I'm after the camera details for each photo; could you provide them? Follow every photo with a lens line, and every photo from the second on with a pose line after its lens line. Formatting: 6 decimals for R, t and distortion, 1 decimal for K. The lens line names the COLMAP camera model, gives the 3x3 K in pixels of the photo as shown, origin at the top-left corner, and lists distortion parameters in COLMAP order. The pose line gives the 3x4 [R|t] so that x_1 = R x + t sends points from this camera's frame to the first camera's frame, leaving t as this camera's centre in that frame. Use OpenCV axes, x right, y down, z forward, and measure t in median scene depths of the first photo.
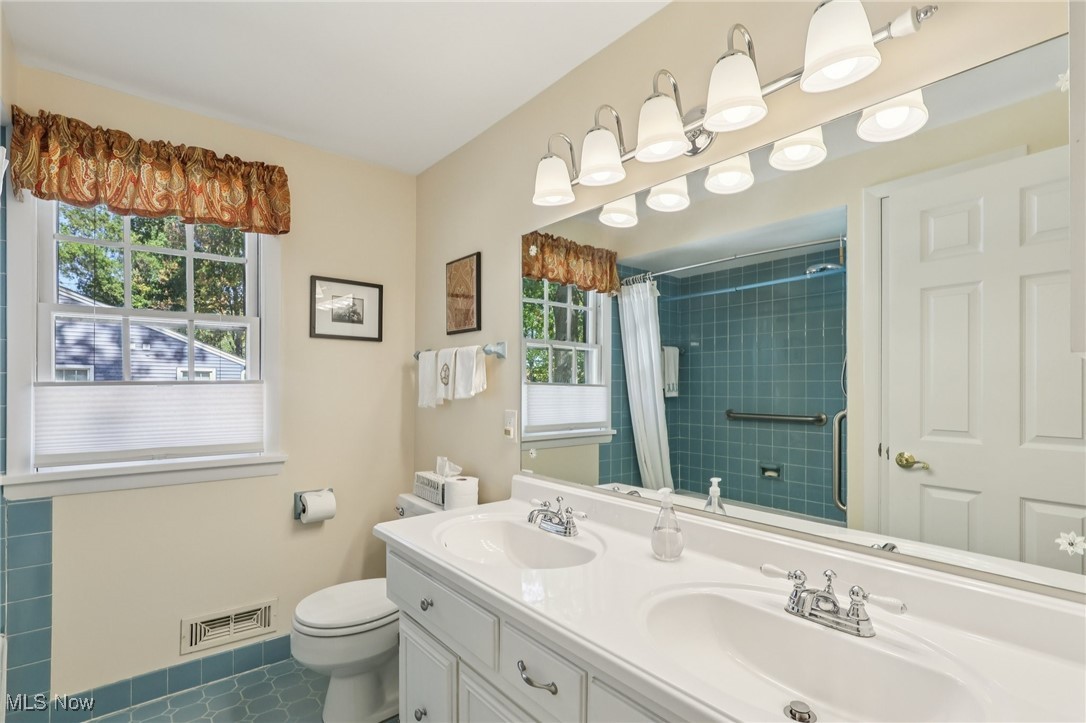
lens RADIAL K [[512.5, 0, 542.8], [0, 512.5, 377.6], [0, 0, 1]] dist [-0.002422, -0.000412]
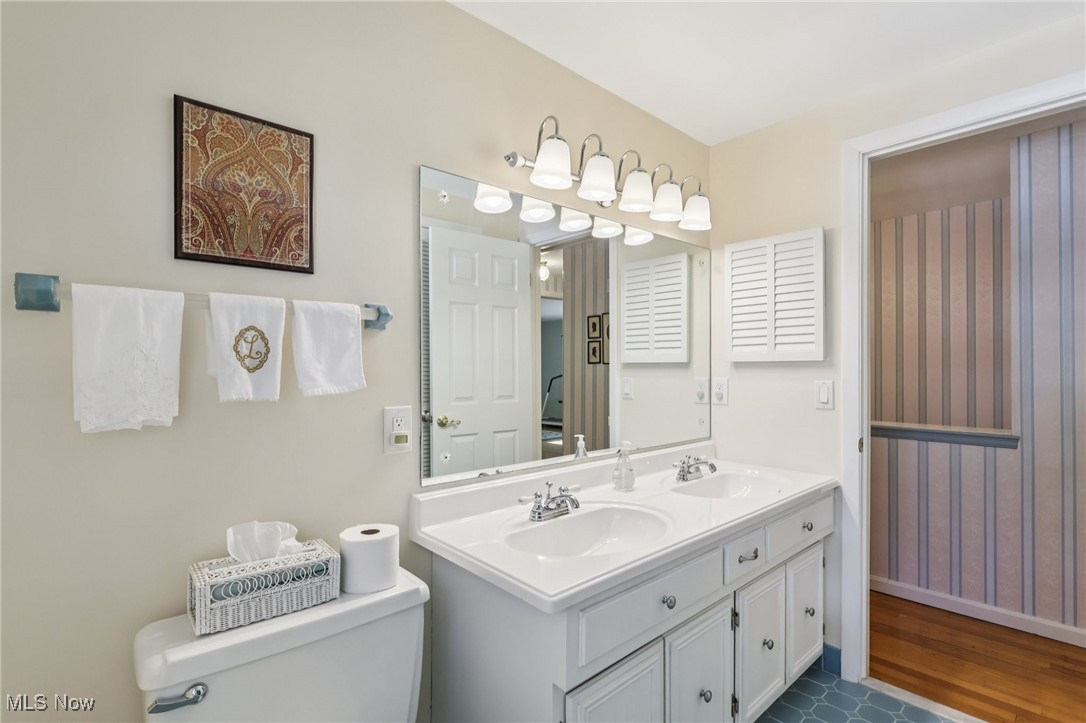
lens RADIAL K [[506.9, 0, 547.2], [0, 506.9, 364.2], [0, 0, 1]] dist [-0.002555, -0.000220]
pose [[-0.042678, 0.003423, 0.999083, -0.709394], [-0.017656, 0.999835, -0.004180, 0.005254], [-0.998933, -0.017818, -0.042610, 0.782781]]
